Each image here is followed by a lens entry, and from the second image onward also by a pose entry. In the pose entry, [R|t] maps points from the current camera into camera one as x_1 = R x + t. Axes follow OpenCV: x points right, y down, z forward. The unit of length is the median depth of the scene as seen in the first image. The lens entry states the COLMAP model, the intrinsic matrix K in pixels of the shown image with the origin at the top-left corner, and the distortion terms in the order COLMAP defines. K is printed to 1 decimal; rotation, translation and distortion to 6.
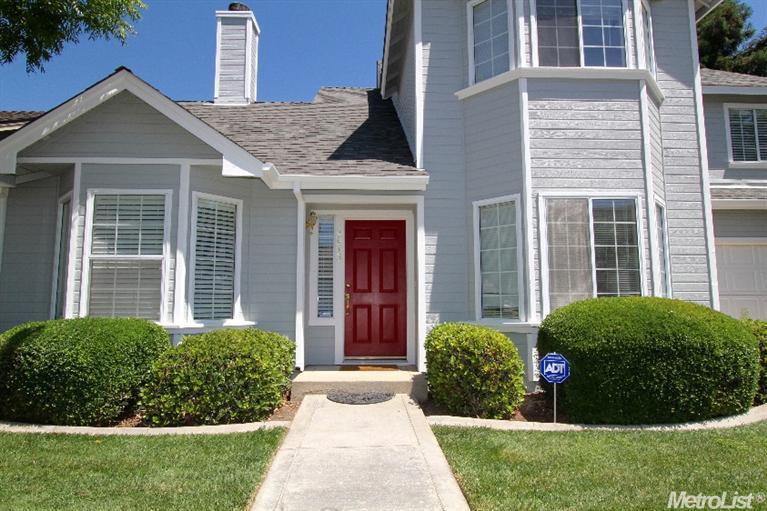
lens RADIAL K [[454.0, 0, 383.5], [0, 454.0, 255.5], [0, 0, 1]] dist [-0.015166, 0.000311]
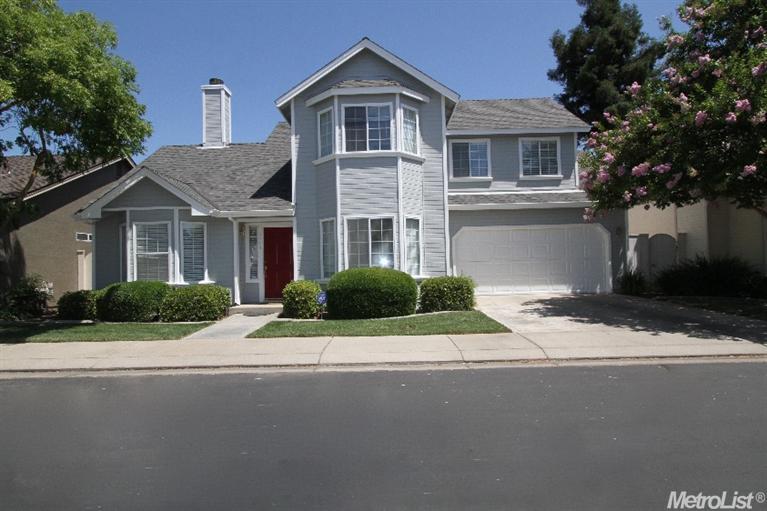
lens RADIAL K [[438.5, 0, 383.5], [0, 438.5, 255.5], [0, 0, 1]] dist [-0.019900, 0.000673]
pose [[0.997948, -0.022504, -0.059941, 0.616059], [0.027637, 0.995892, 0.086231, -0.125598], [0.057754, -0.087710, 0.994470, -0.946440]]
